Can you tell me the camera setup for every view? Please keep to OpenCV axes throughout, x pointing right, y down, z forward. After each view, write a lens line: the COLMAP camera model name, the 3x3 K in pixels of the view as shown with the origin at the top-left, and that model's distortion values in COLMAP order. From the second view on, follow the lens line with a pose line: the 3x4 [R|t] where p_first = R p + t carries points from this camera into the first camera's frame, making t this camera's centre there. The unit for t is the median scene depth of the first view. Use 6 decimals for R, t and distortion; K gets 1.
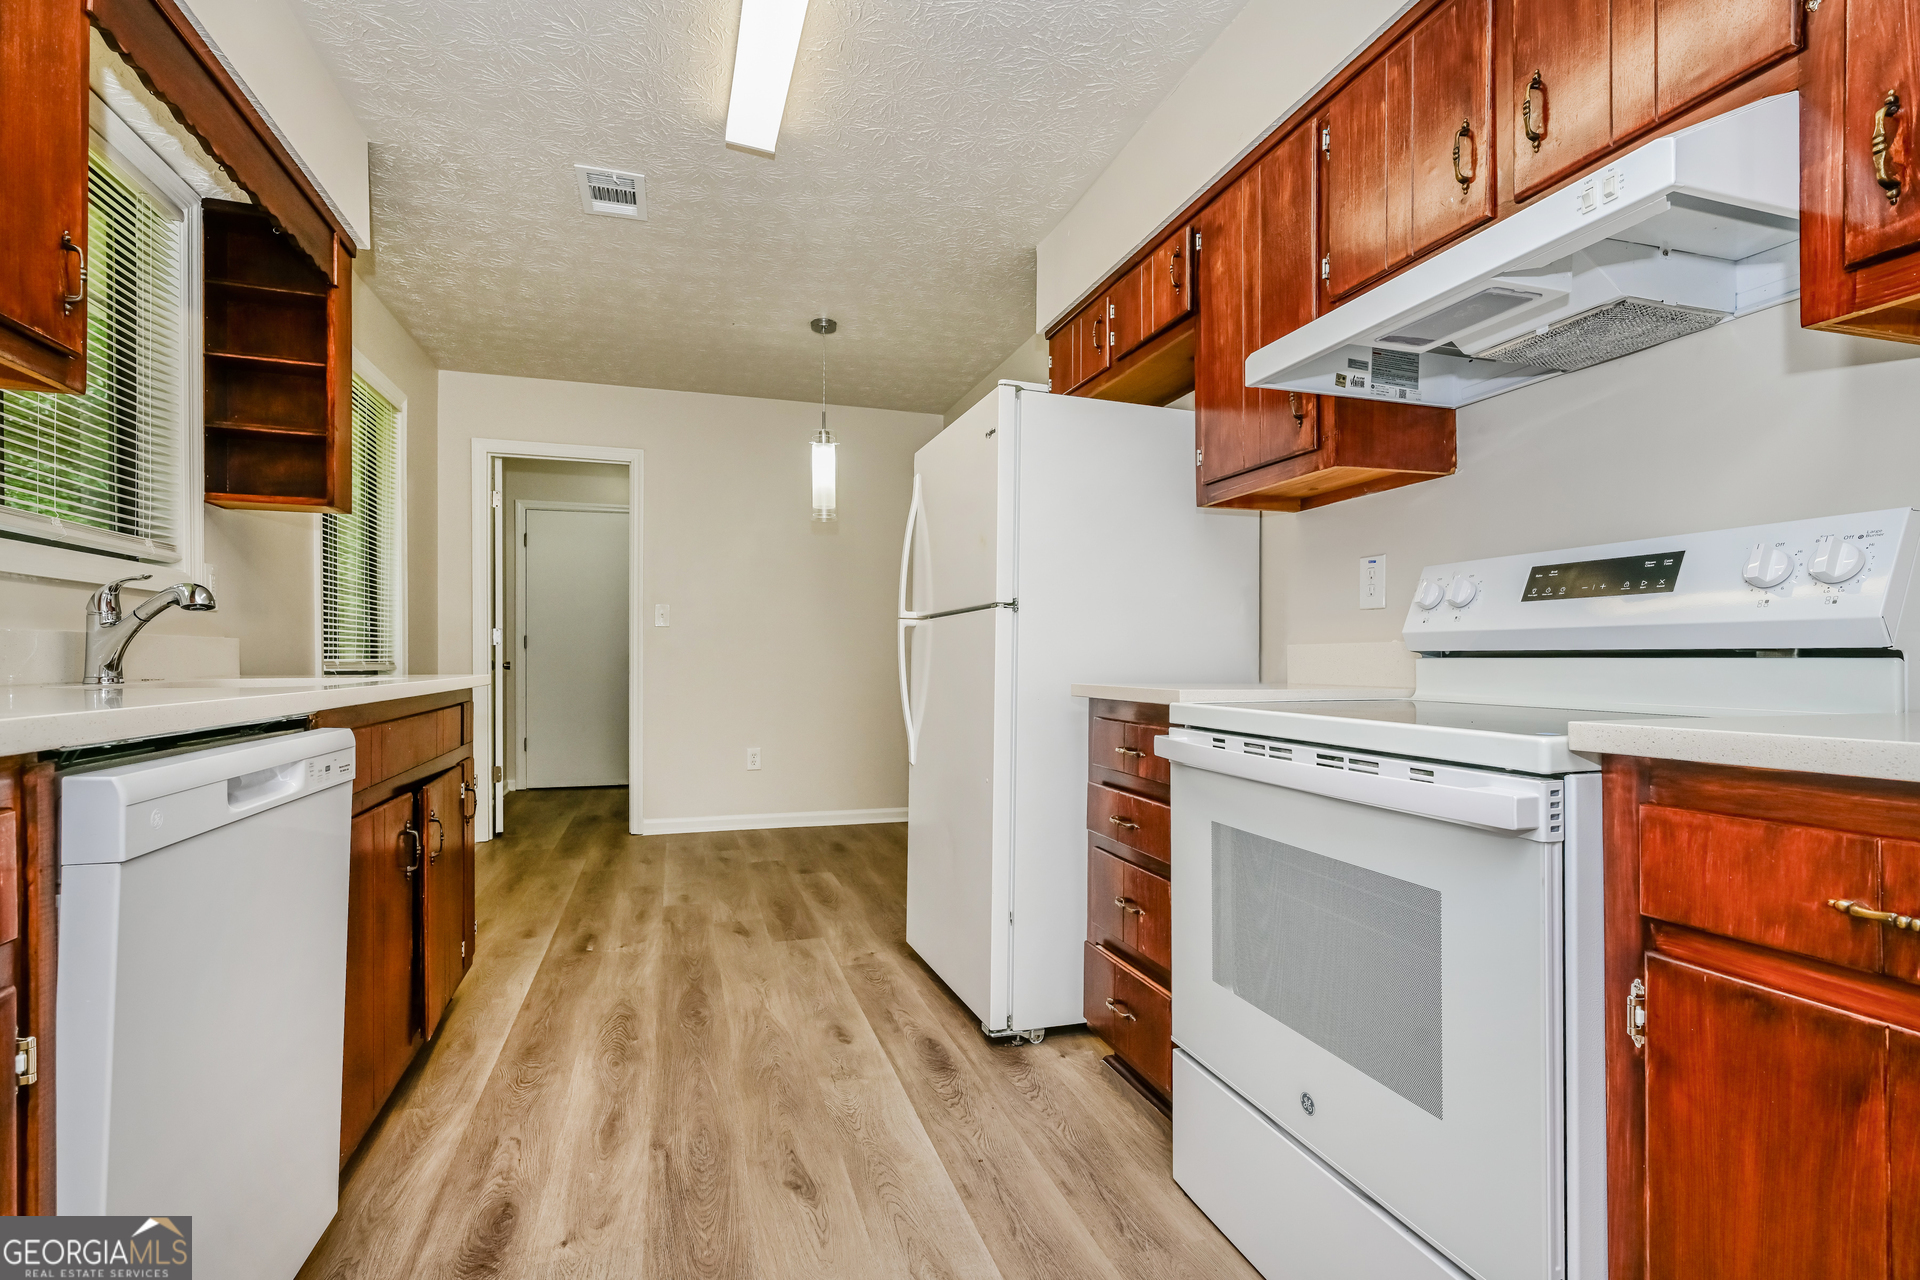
lens RADIAL K [[890.6, 0, 959.2], [0, 890.6, 650.5], [0, 0, 1]] dist [0.000034, 0.000019]
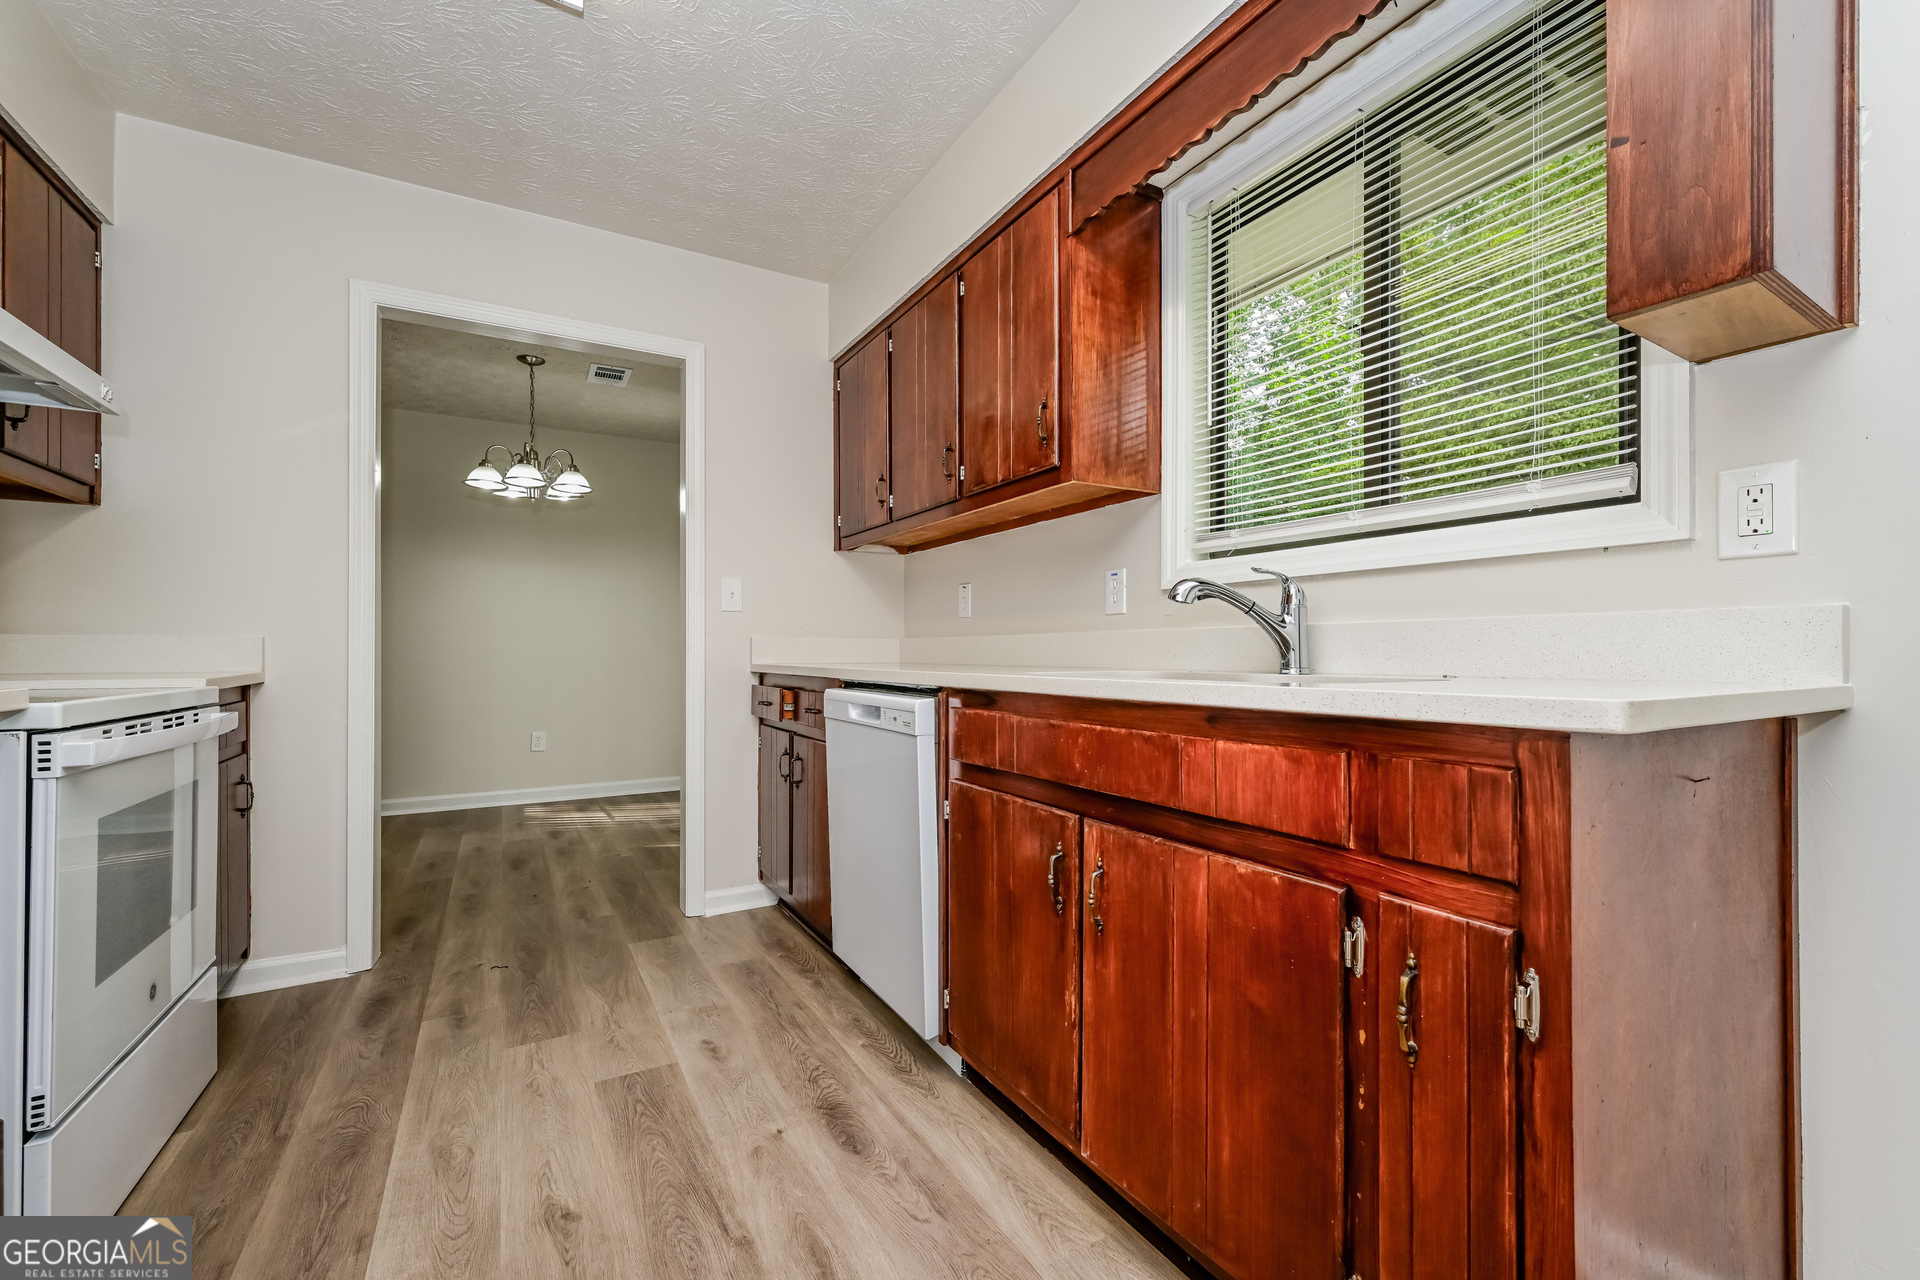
lens RADIAL K [[780.2, 0, 962.7], [0, 780.2, 649.5], [0, 0, 1]] dist [-0.000267, -0.000063]
pose [[-0.974812, -0.002053, -0.223018, -0.401641], [0.000592, 0.999930, -0.011793, 0.017554], [0.223026, -0.011628, -0.974743, 1.885095]]
